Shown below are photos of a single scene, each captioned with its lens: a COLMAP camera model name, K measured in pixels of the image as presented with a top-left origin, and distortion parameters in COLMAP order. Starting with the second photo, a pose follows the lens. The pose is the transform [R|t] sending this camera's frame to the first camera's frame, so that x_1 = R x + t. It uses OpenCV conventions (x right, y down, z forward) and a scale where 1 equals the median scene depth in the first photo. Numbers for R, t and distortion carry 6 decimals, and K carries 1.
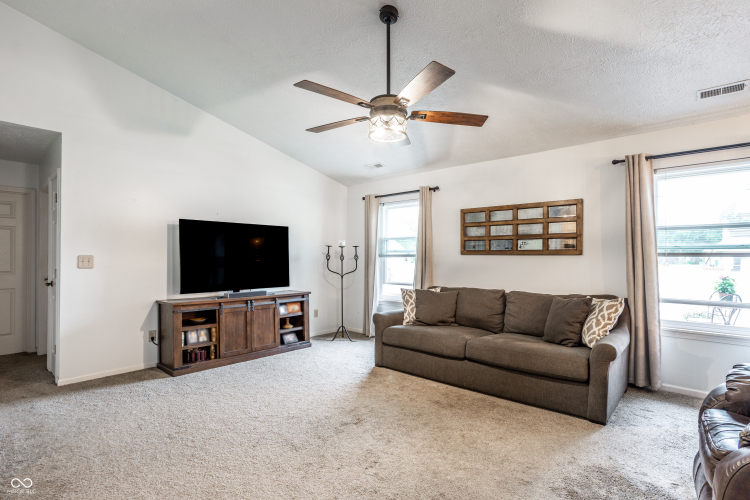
lens RADIAL K [[374.9, 0, 374.0], [0, 374.9, 253.3], [0, 0, 1]] dist [-0.018831, 0.001719]
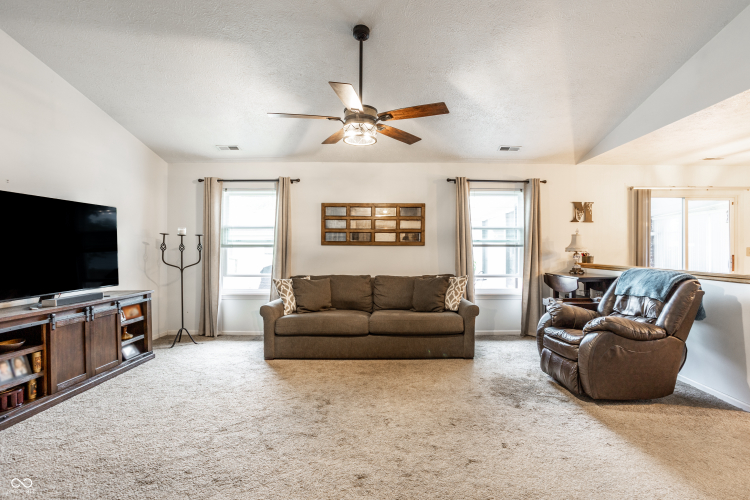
lens RADIAL K [[379.4, 0, 412.8], [0, 379.4, 246.8], [0, 0, 1]] dist [-0.075569, 0.056953]
pose [[0.724059, 0.000182, 0.689738, -0.378580], [-0.006366, 0.999959, 0.006418, -0.000002], [-0.689709, -0.009038, 0.724031, 0.040275]]
